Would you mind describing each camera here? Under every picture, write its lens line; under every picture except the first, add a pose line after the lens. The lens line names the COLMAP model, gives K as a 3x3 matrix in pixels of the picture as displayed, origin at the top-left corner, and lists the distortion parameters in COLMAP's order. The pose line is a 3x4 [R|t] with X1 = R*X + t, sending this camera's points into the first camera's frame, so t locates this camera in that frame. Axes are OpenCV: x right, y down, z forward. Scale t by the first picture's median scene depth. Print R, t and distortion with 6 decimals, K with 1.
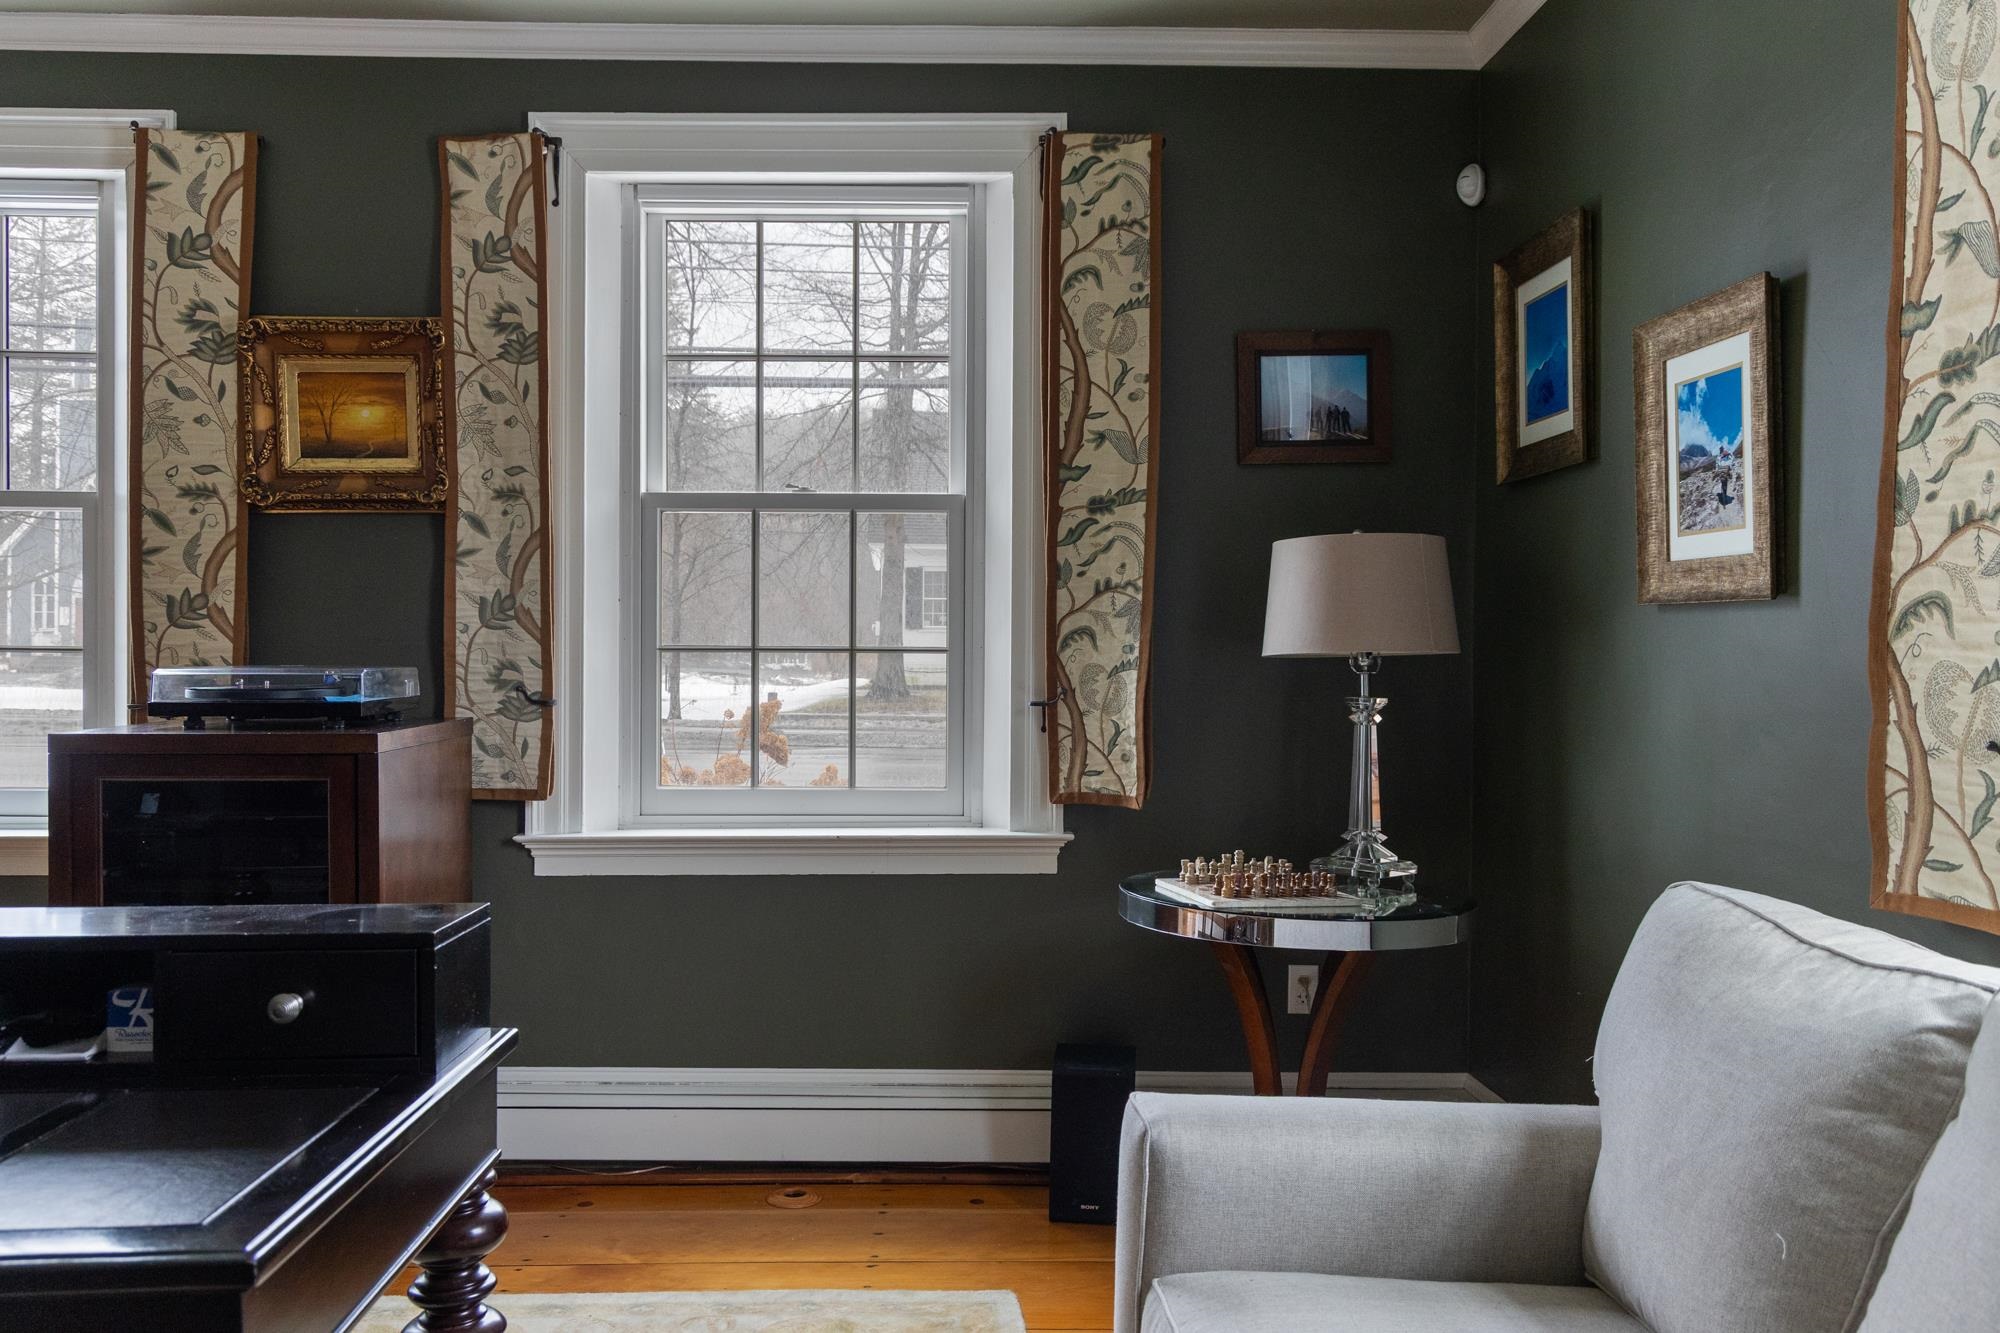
lens RADIAL K [[1515.8, 0, 1000.0], [0, 1515.8, 666.5], [0, 0, 1]] dist [-0.006260, -0.001546]
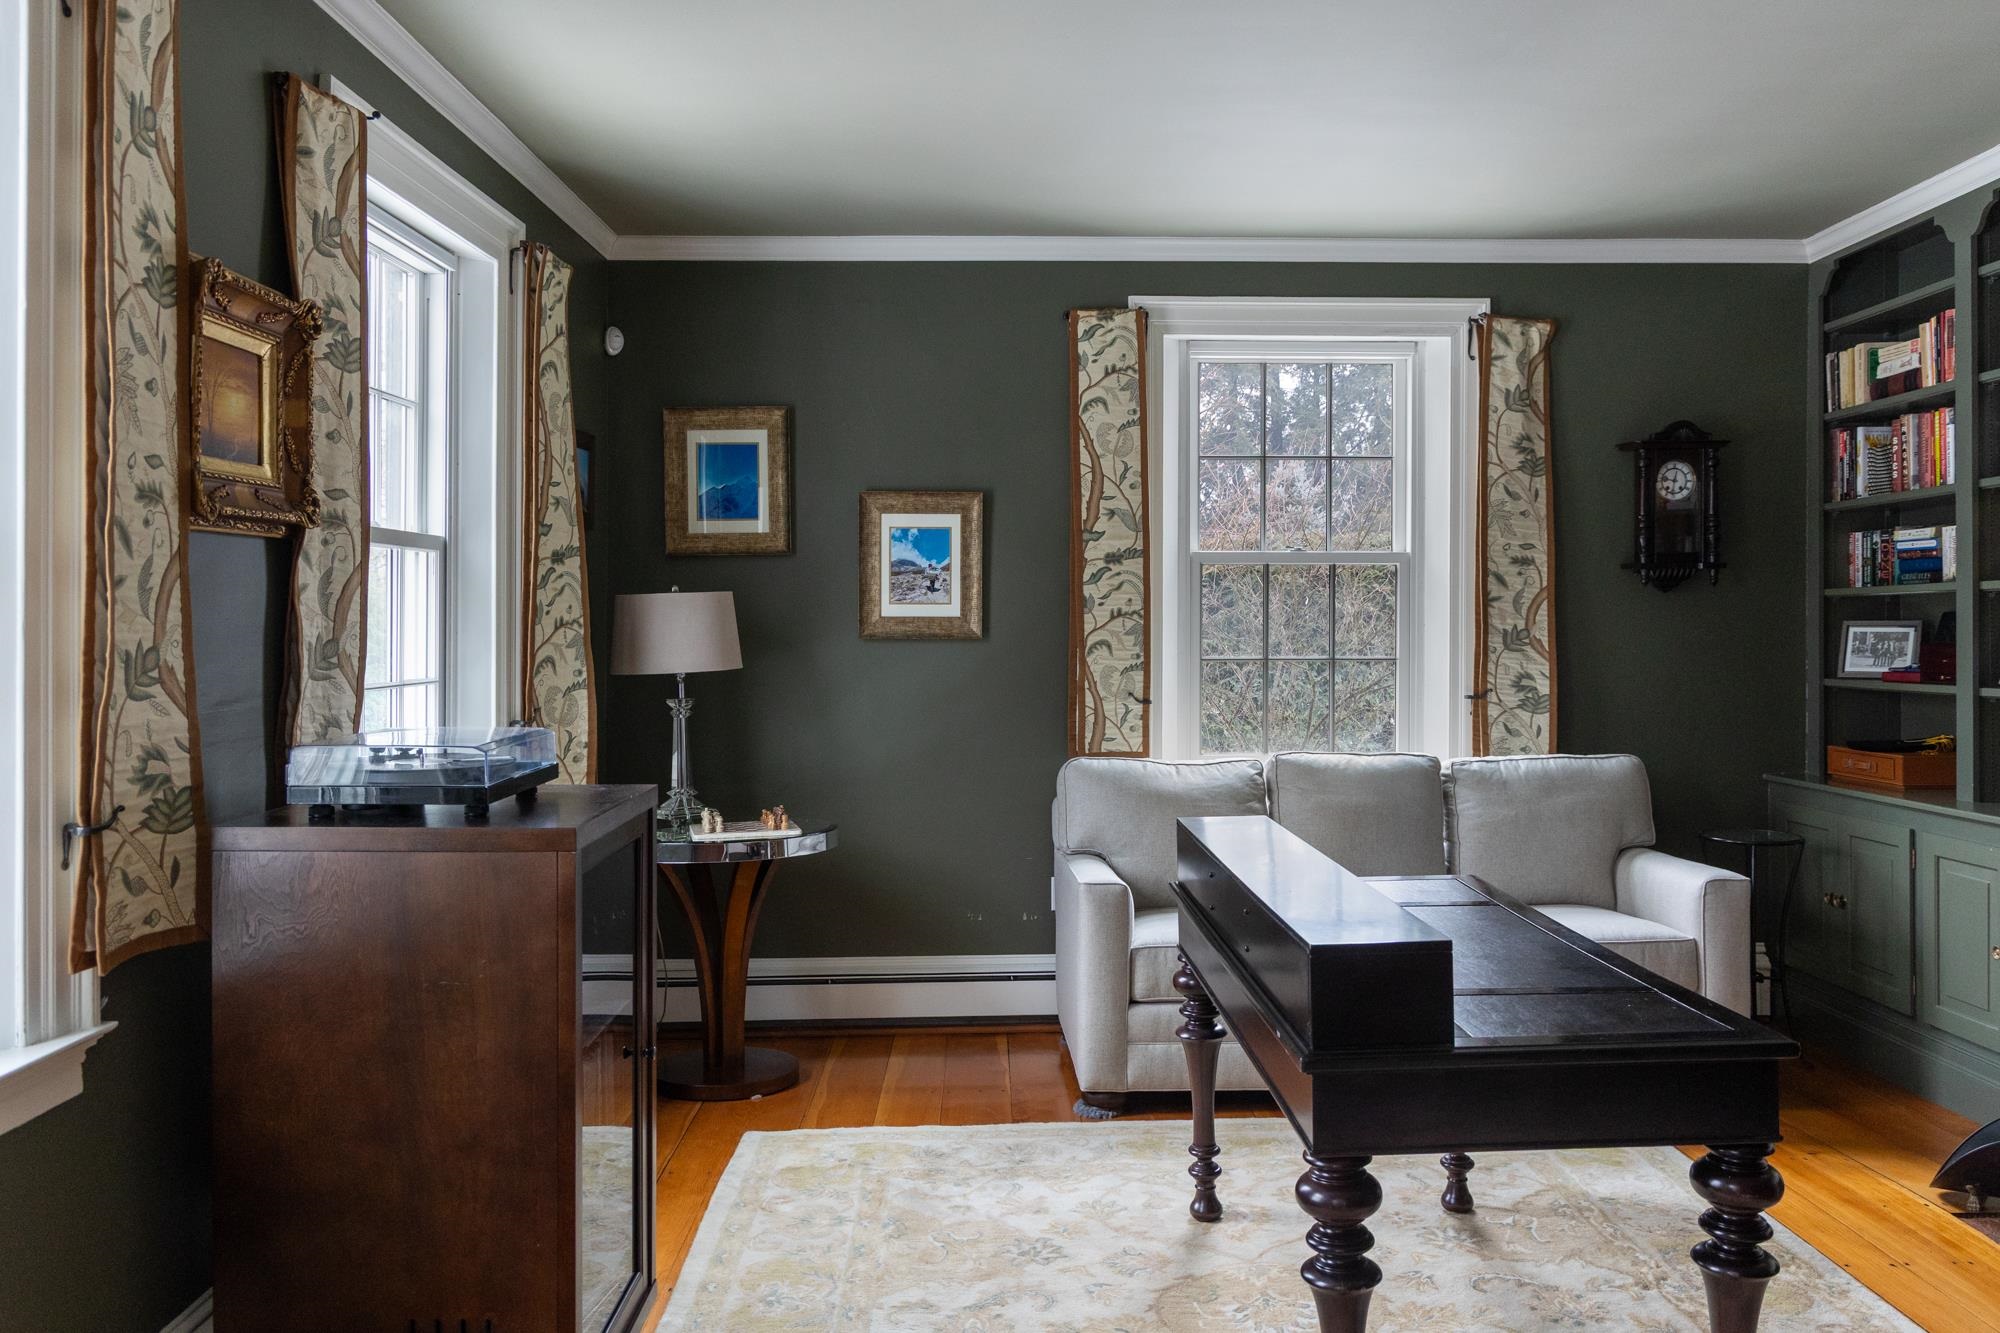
lens RADIAL K [[1601.7, 0, 1010.3], [0, 1601.7, 633.2], [0, 0, 1]] dist [-0.004398, -0.000780]
pose [[0.011616, -0.016859, 0.999790, -1.239002], [0.015124, 0.999746, 0.016683, -0.060966], [-0.999818, 0.014927, 0.011868, 0.621078]]
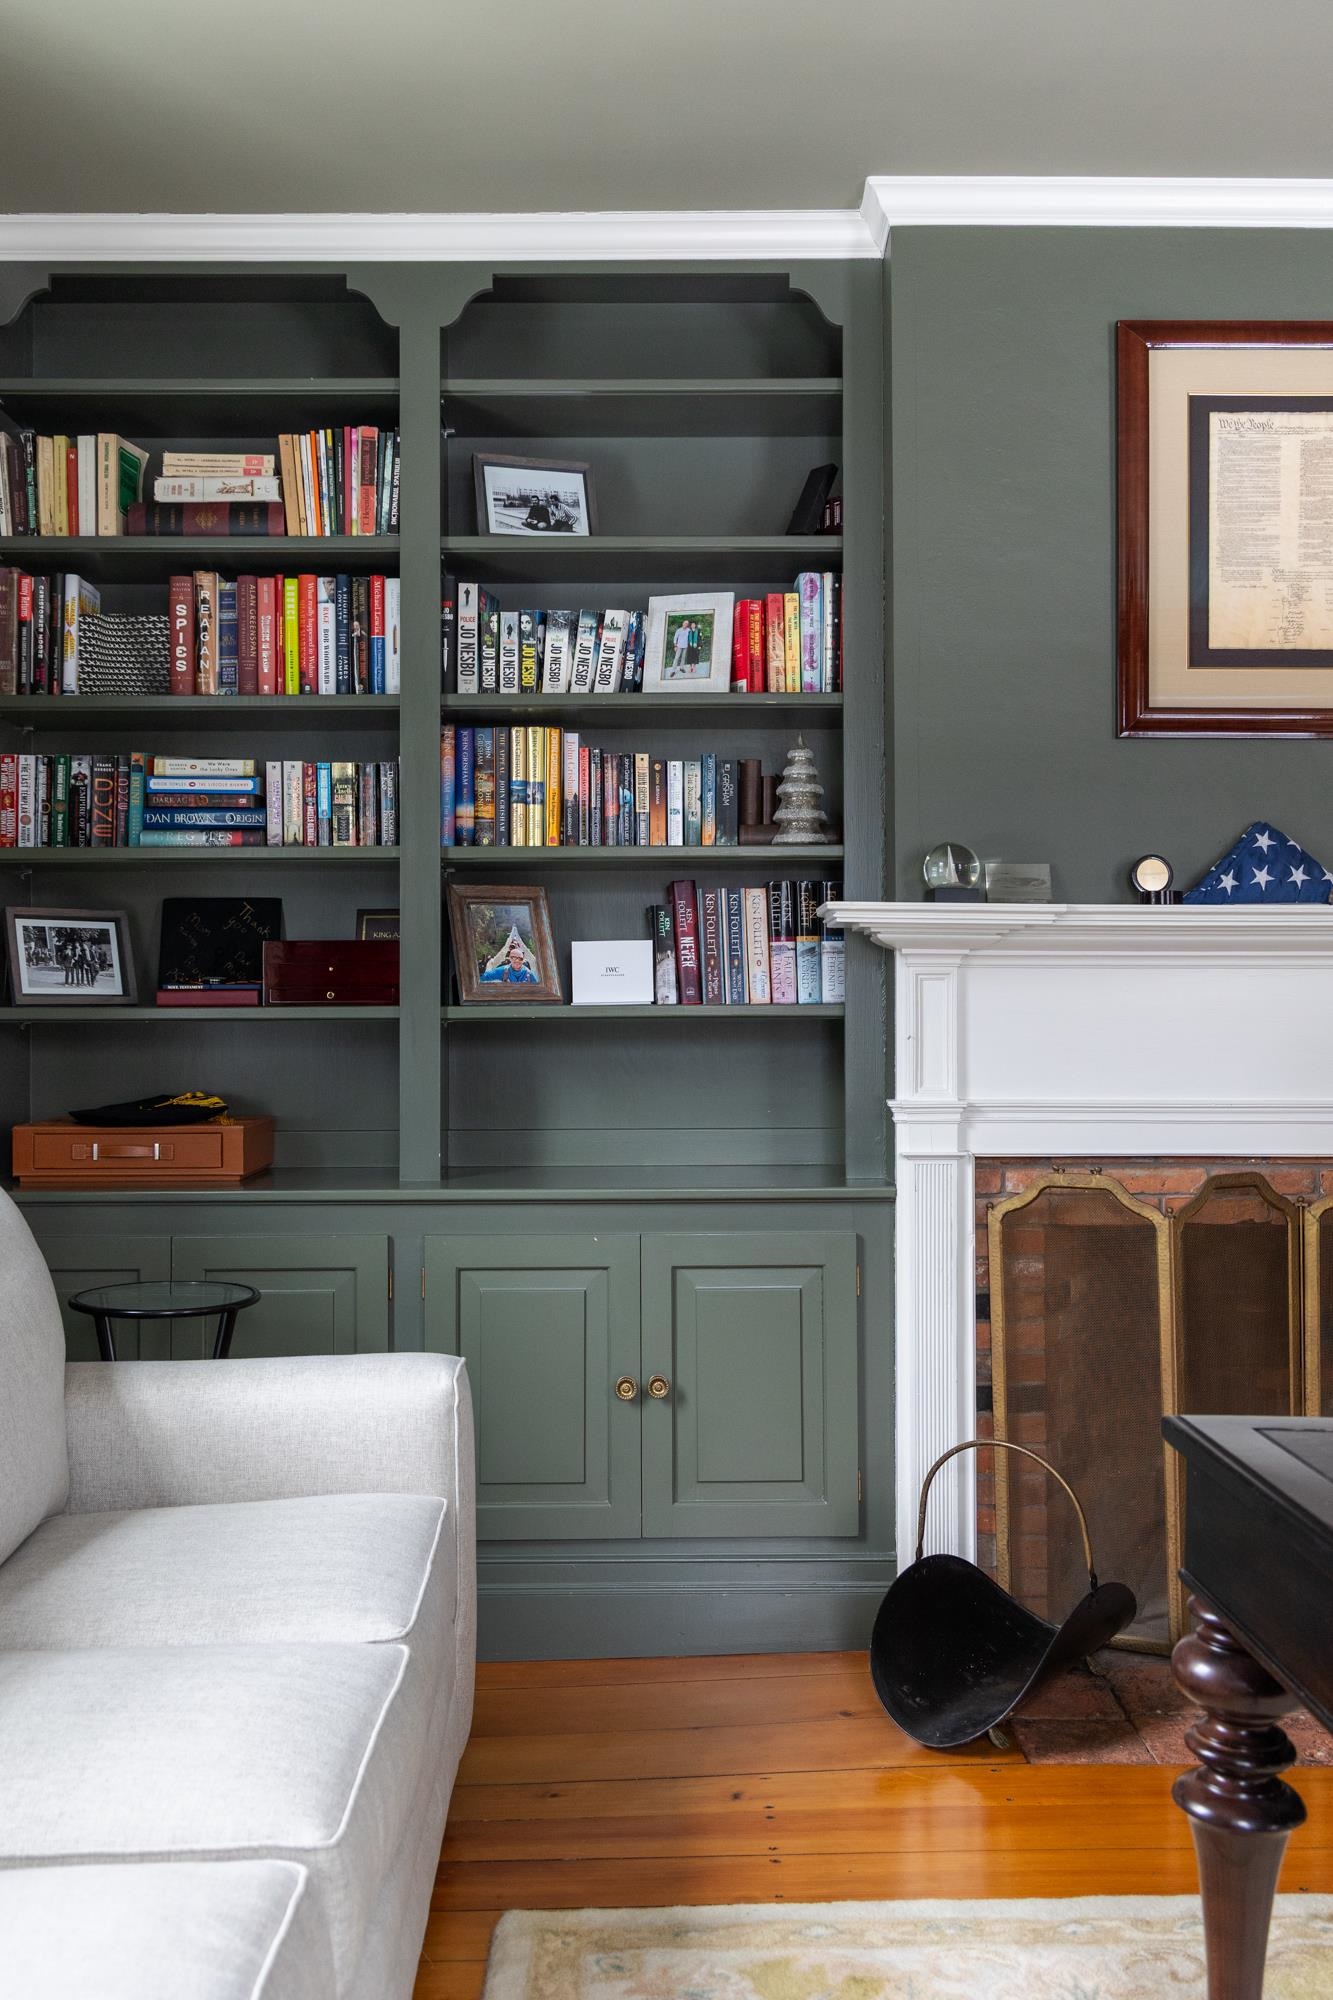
lens RADIAL K [[1771.1, 0, 666.3], [0, 1771.1, 977.8], [0, 0, 1]] dist [-0.002372, -0.003705]
pose [[-0.999748, -0.013162, 0.018200, -0.033595], [-0.013272, 0.999895, -0.005894, 0.007430], [-0.018120, -0.006134, -0.999817, 0.808951]]
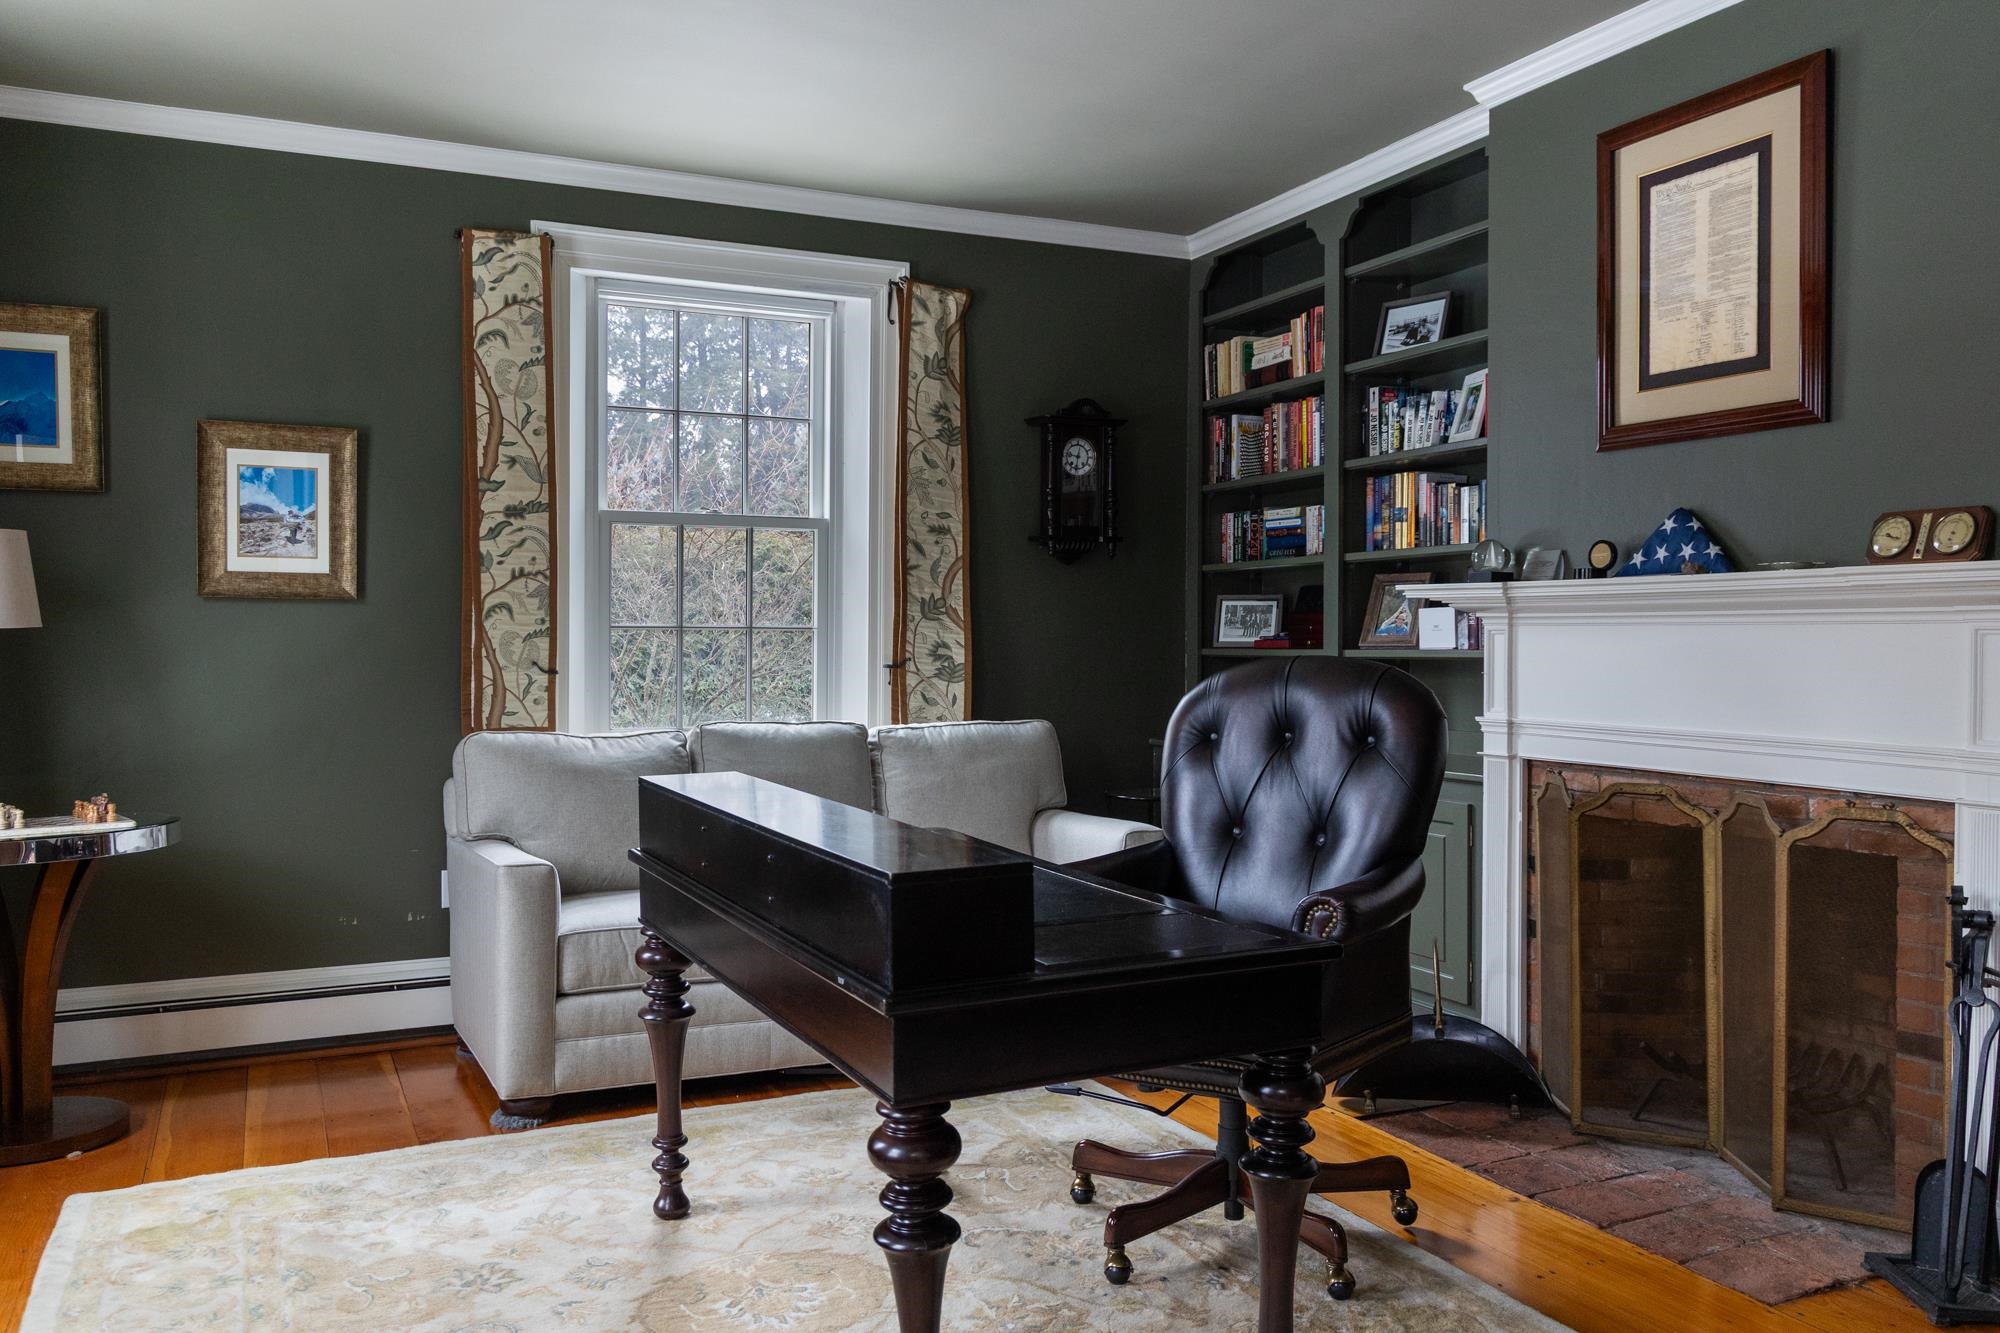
lens RADIAL K [[1615.9, 0, 1013.8], [0, 1615.9, 677.0], [0, 0, 1]] dist [0.000885, 0.002130]
pose [[-0.393279, -0.037022, 0.918673, -1.149556], [0.002990, 0.999132, 0.041545, -0.018973], [-0.919414, 0.019085, -0.392827, 0.695397]]
